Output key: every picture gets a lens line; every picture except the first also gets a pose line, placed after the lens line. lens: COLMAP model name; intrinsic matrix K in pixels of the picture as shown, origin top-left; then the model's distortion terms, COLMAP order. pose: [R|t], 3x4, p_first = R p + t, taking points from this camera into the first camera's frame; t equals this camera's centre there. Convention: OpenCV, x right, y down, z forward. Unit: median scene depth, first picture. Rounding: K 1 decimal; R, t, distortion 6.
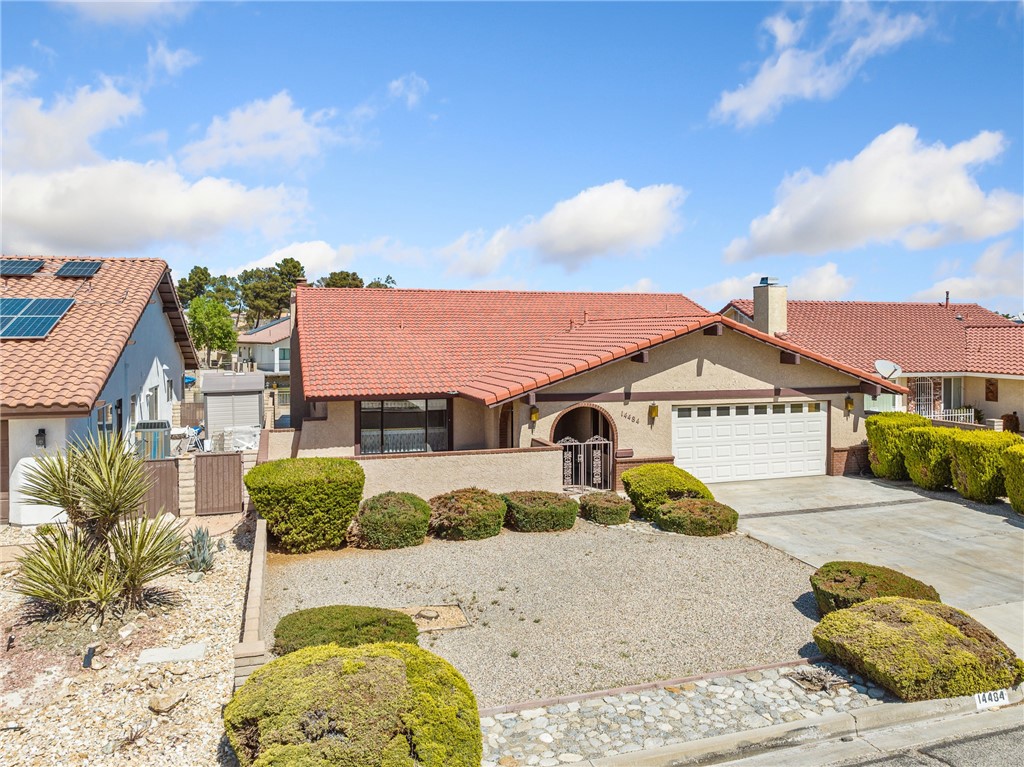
lens RADIAL K [[808.2, 0, 546.1], [0, 808.2, 379.2], [0, 0, 1]] dist [-0.039303, -0.004096]
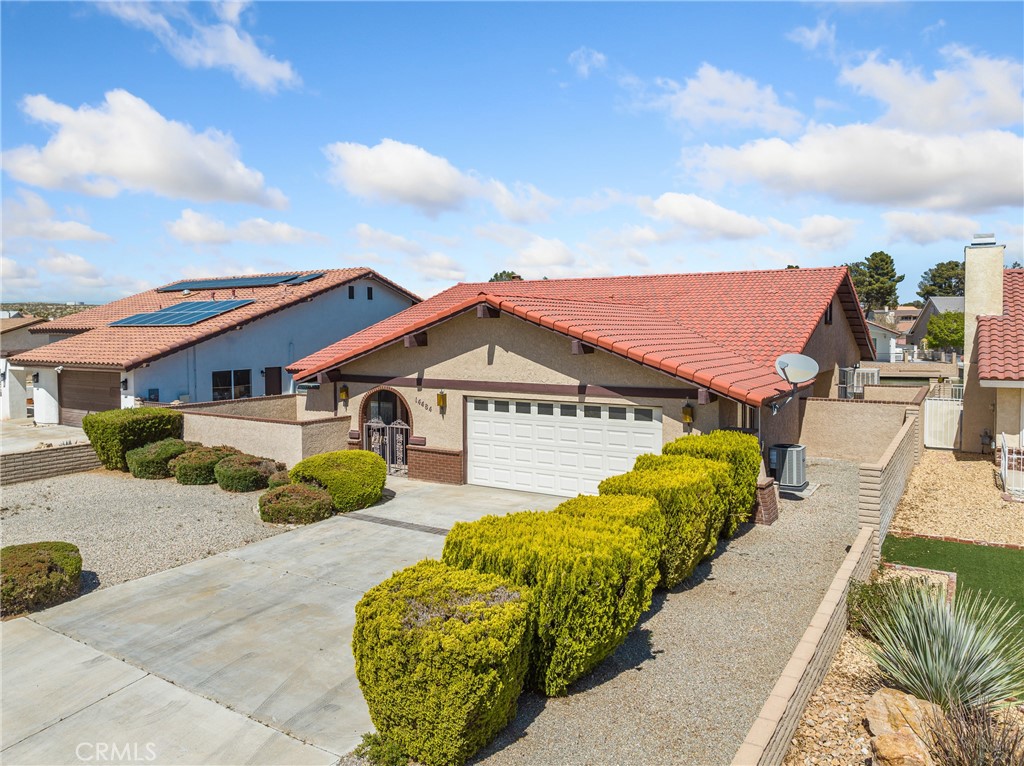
lens RADIAL K [[737.0, 0, 512.0], [0, 737.0, 383.0], [0, 0, 1]] dist [-0.040667, -0.000723]
pose [[0.630424, 0.055344, -0.774275, 0.824343], [-0.040899, 0.998438, 0.038066, -0.015396], [0.775173, 0.007669, 0.631703, 0.511971]]
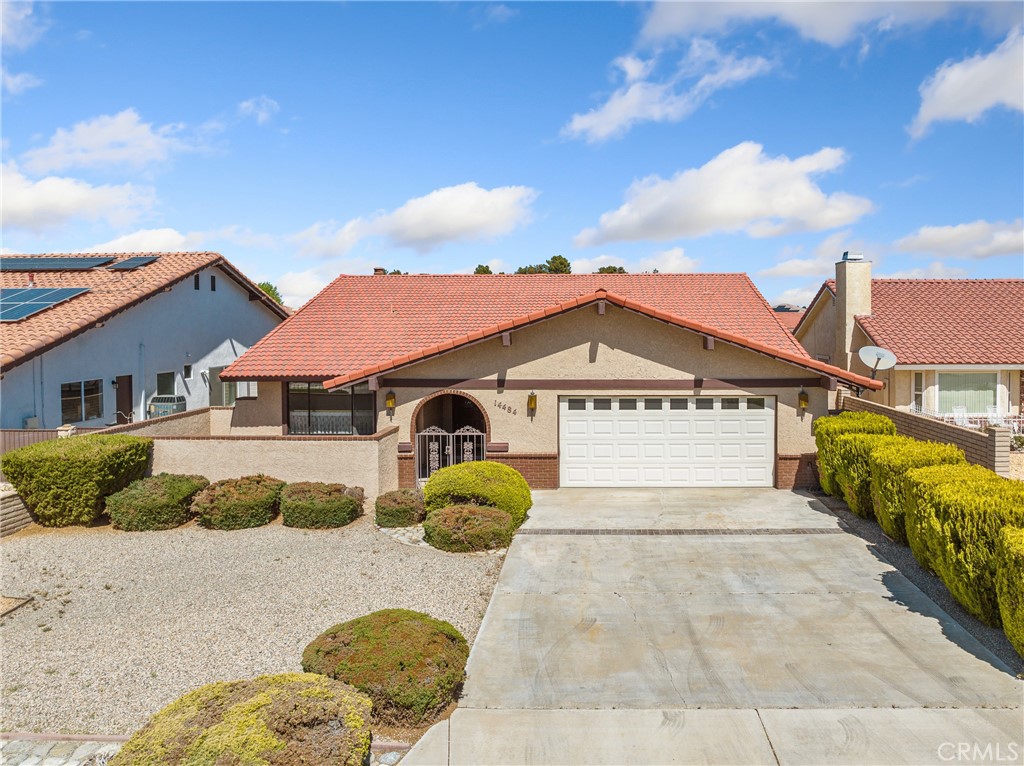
lens RADIAL K [[750.2, 0, 575.1], [0, 750.2, 368.3], [0, 0, 1]] dist [-0.039455, 0.000161]
pose [[0.940698, 0.017506, -0.338794, 0.442990], [-0.016789, 0.999846, 0.005046, -0.001293], [0.338830, 0.000941, 0.940847, 0.240237]]
